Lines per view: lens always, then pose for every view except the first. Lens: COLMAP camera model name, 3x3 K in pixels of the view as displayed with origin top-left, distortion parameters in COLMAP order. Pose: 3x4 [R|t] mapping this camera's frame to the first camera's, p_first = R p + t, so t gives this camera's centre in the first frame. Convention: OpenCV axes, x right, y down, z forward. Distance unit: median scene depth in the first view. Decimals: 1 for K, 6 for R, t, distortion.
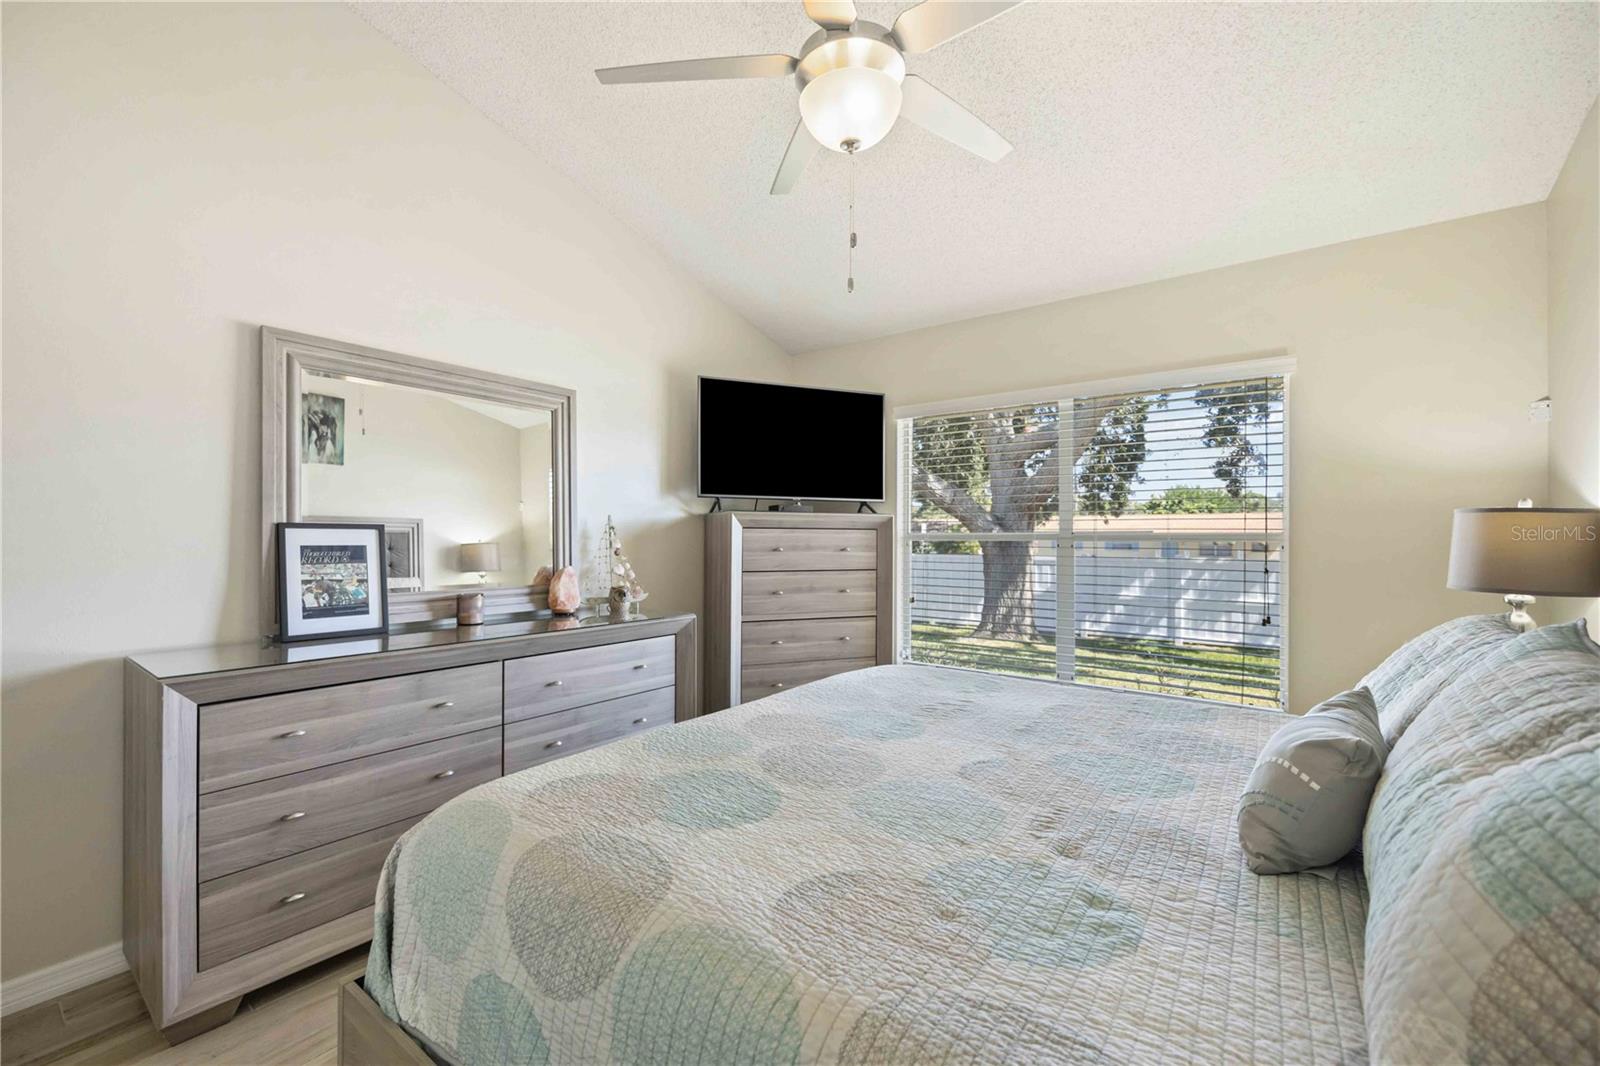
lens RADIAL K [[646.8, 0, 798.5], [0, 646.8, 539.1], [0, 0, 1]] dist [-0.003325, 0.000044]
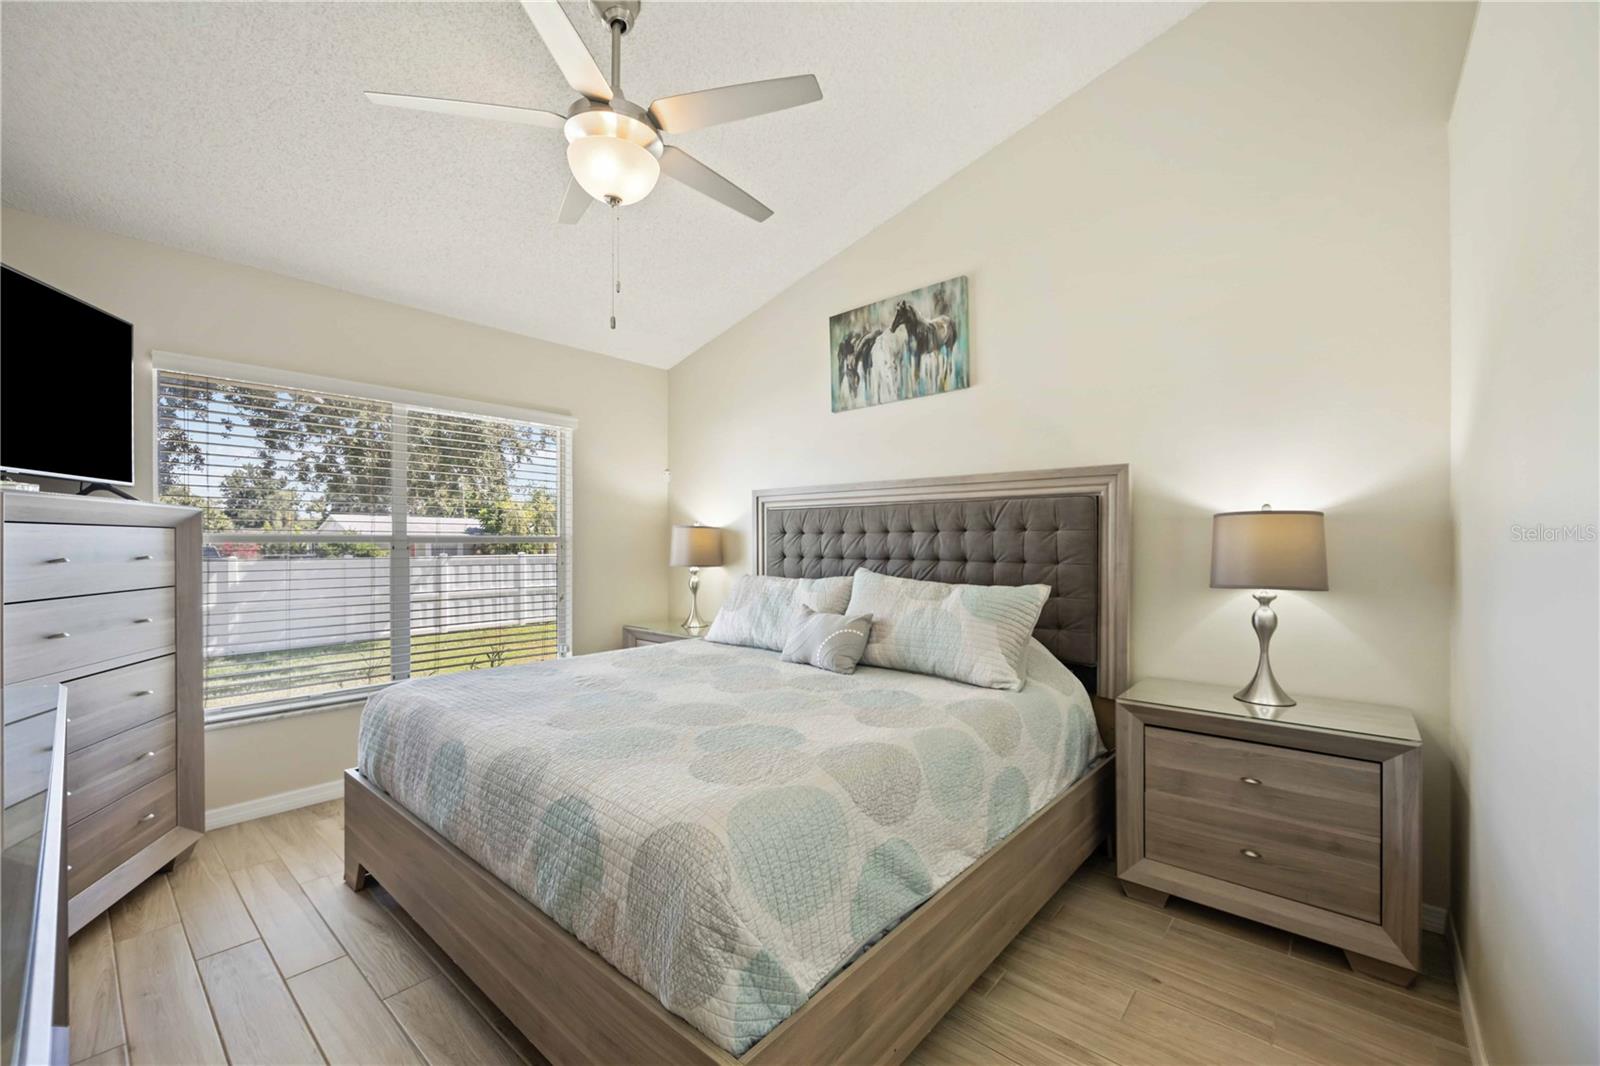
lens RADIAL K [[646.8, 0, 799.1], [0, 646.8, 540.1], [0, 0, 1]] dist [-0.003325, 0.000044]
pose [[0.067836, 0.000746, 0.997696, -0.644917], [-0.003790, 0.999993, -0.000490, -0.003260], [-0.997689, -0.003748, 0.067839, 0.362811]]
